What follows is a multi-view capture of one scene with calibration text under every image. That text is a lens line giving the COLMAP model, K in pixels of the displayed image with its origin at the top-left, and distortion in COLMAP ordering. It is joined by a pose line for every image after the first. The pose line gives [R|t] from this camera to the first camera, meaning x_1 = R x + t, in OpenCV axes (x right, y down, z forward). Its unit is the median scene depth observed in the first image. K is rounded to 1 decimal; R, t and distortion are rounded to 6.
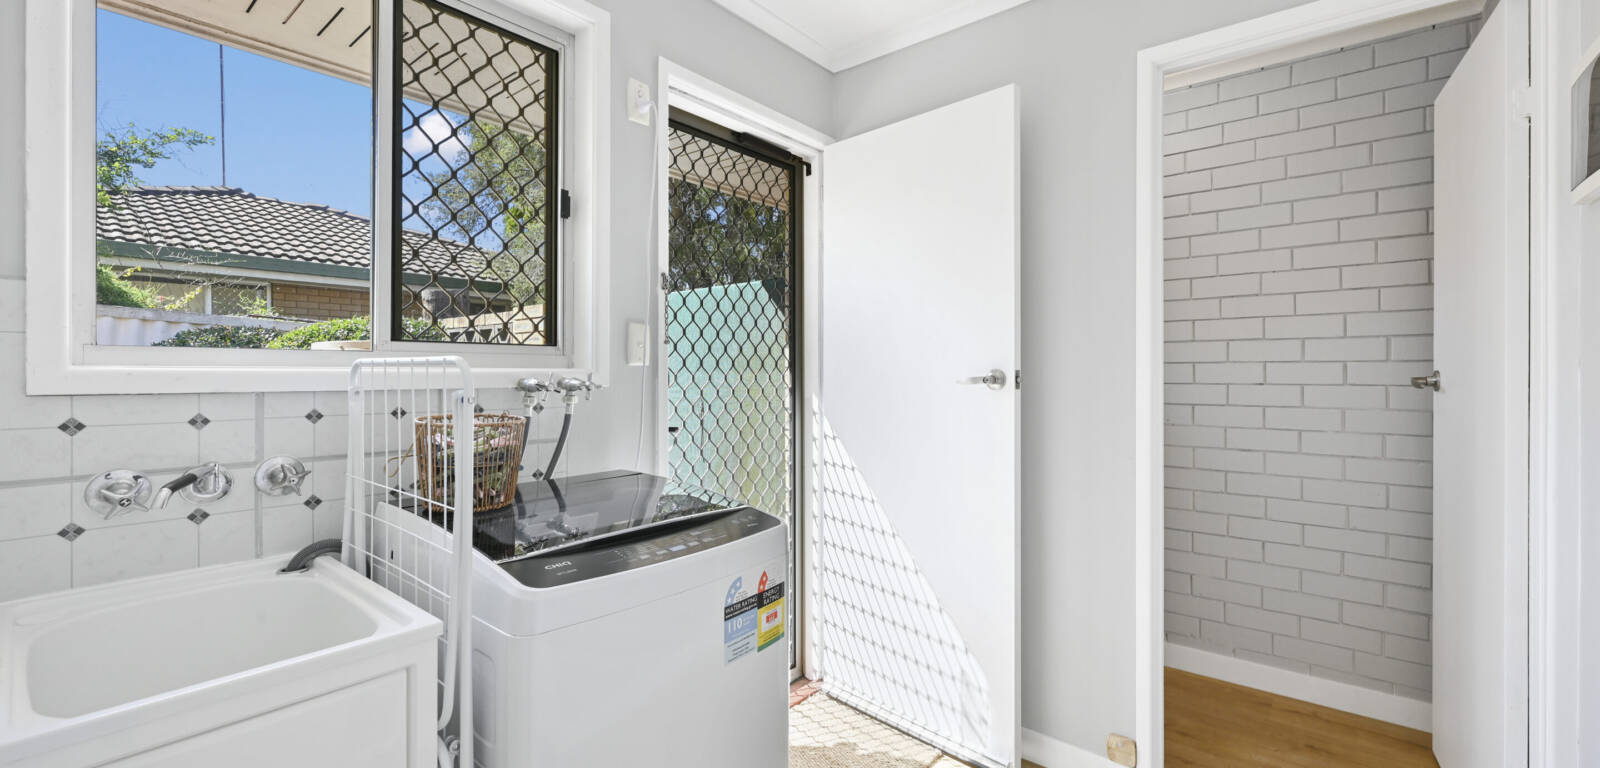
lens RADIAL K [[640.3, 0, 800.0], [0, 640.3, 384.0], [0, 0, 1]] dist [-0.000667, -0.000039]
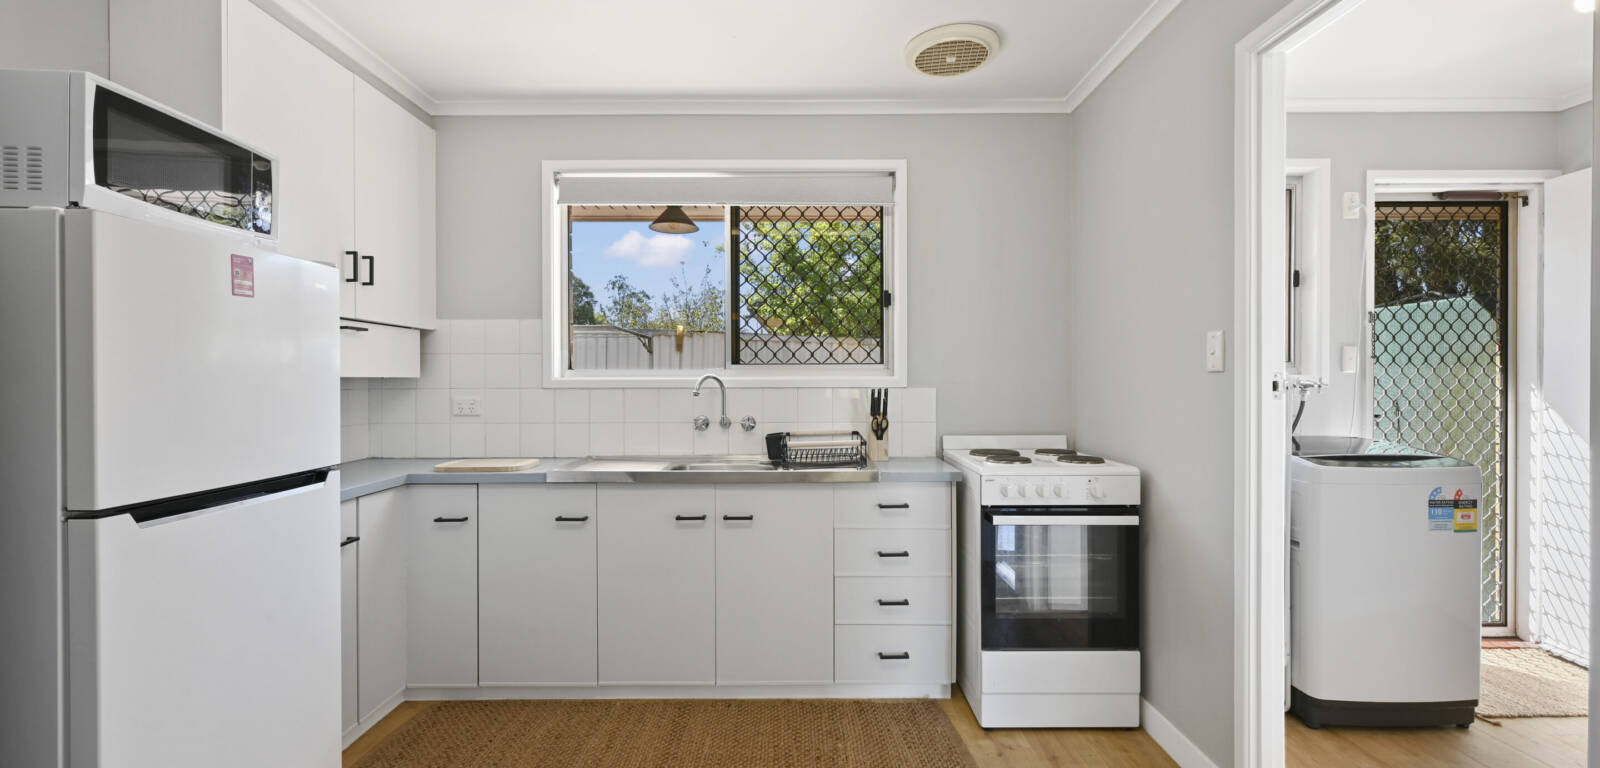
lens RADIAL K [[640.3, 0, 800.0], [0, 640.3, 384.0], [0, 0, 1]] dist [-0.000667, -0.000039]
pose [[0.635953, 0.000899, -0.771728, 0.099563], [-0.010002, 0.999925, -0.007077, 0.023006], [0.771663, 0.012219, 0.635914, -1.023424]]
